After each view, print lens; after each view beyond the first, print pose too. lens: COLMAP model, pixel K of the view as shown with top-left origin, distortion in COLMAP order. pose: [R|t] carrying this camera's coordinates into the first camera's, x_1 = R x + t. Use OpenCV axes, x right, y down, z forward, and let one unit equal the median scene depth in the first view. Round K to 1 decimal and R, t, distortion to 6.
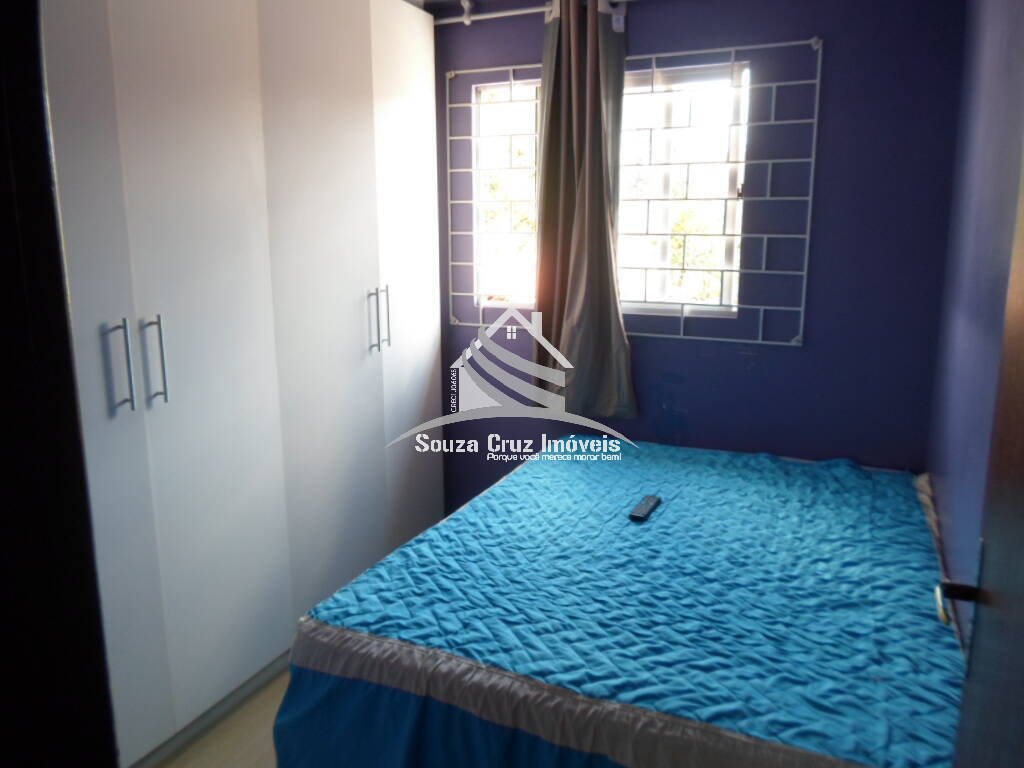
lens RADIAL K [[790.0, 0, 505.8], [0, 790.0, 372.6], [0, 0, 1]] dist [-0.003757, -0.004727]
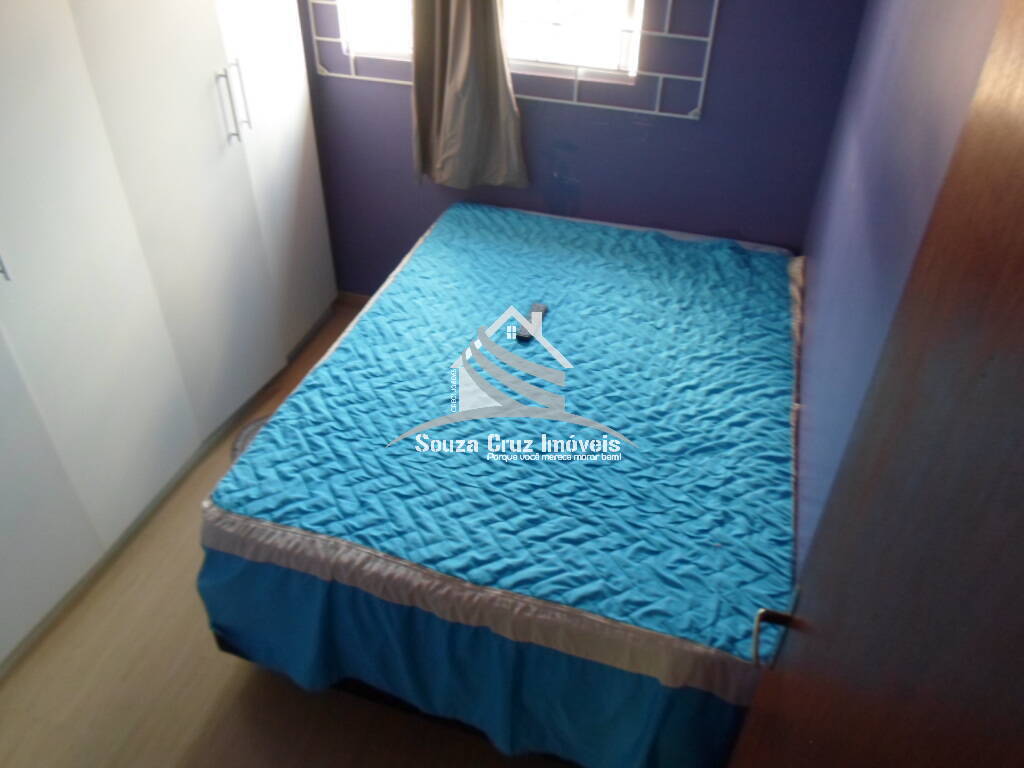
lens RADIAL K [[794.7, 0, 505.6], [0, 794.7, 372.5], [0, 0, 1]] dist [-0.001536, -0.005002]
pose [[0.992012, -0.067020, 0.106871, 0.038730], [0.011232, 0.890755, 0.454346, -0.322331], [-0.125646, -0.449516, 0.884392, 0.086586]]
